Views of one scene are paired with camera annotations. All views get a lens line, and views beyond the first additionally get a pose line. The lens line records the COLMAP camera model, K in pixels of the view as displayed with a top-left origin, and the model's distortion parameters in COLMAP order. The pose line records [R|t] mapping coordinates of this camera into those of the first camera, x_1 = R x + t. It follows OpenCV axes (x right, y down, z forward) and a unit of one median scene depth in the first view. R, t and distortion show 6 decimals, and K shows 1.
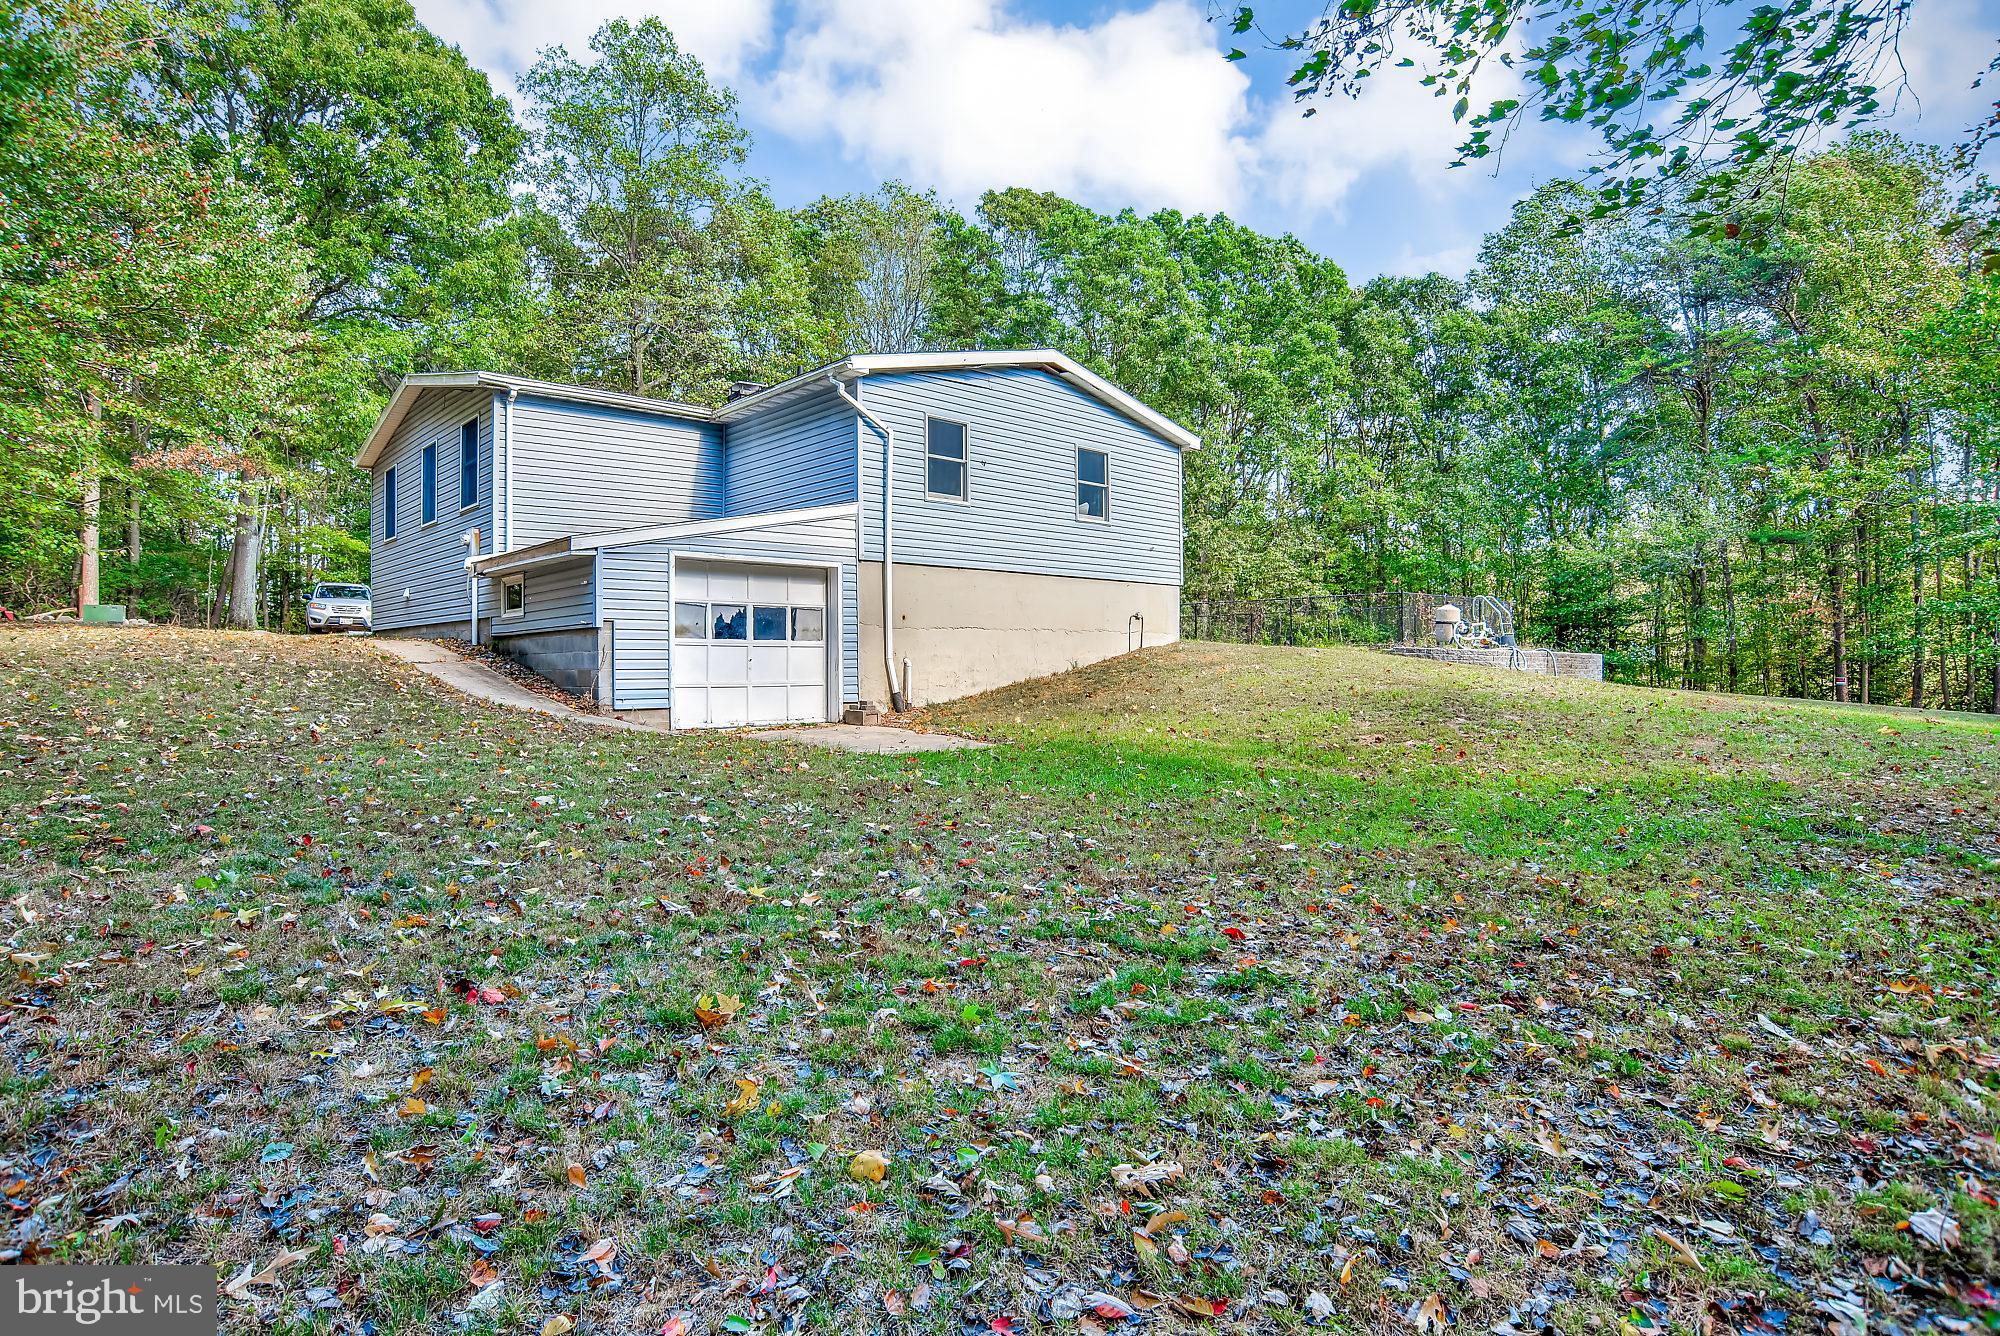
lens RADIAL K [[1086.9, 0, 970.2], [0, 1086.9, 665.5], [0, 0, 1]] dist [-0.099635, 0.095872]
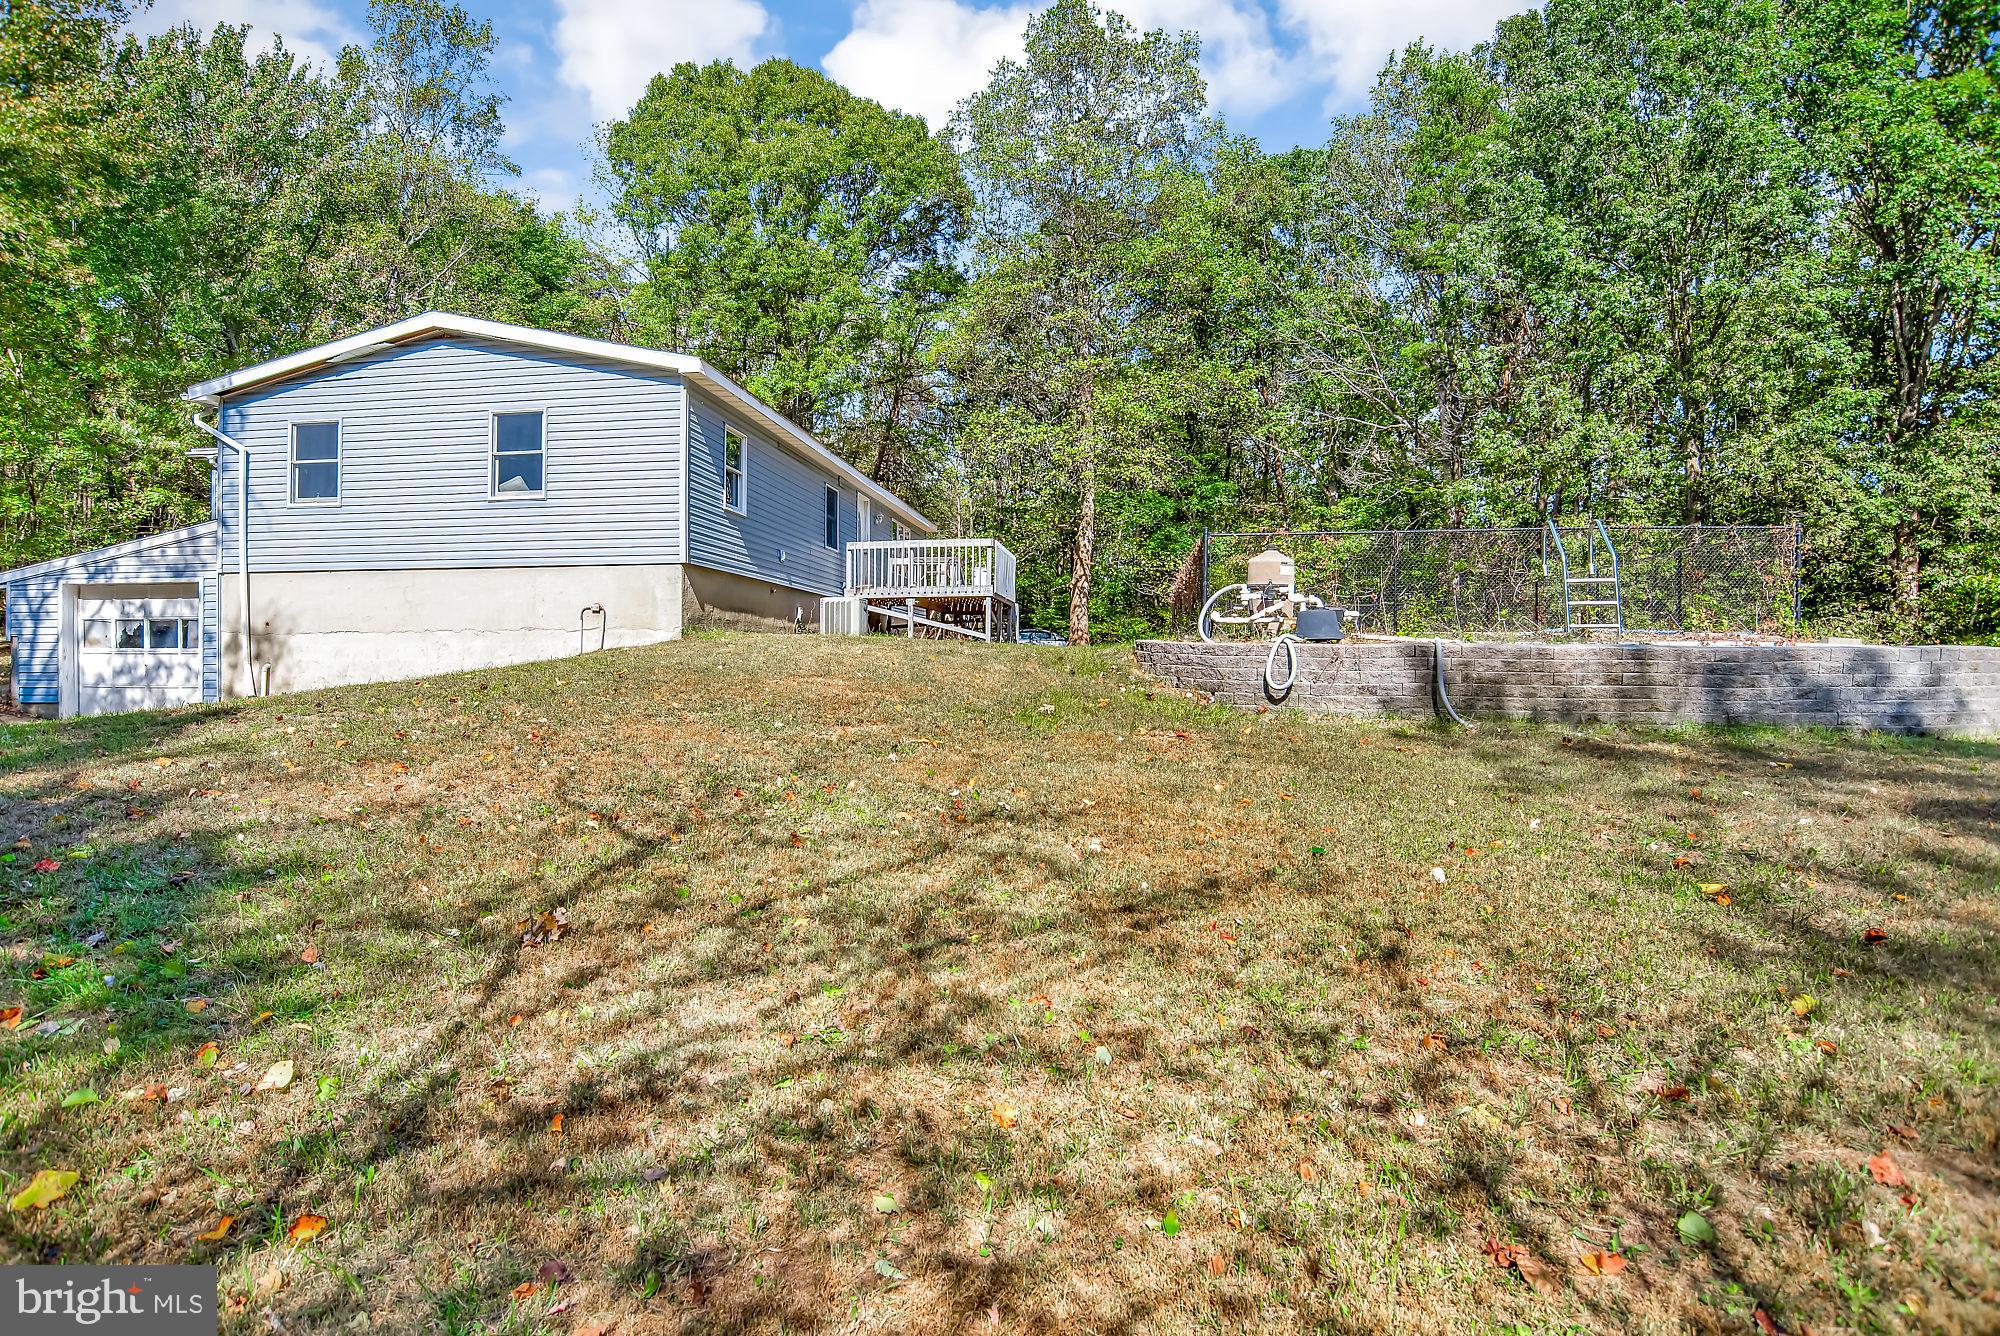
lens RADIAL K [[1086.9, 0, 970.2], [0, 1086.9, 665.5], [0, 0, 1]] dist [-0.099635, 0.095872]
pose [[0.616897, 0.008861, -0.786994, 1.083287], [0.001123, 0.999926, 0.012138, -0.015356], [0.787043, -0.008372, 0.616841, 0.849904]]
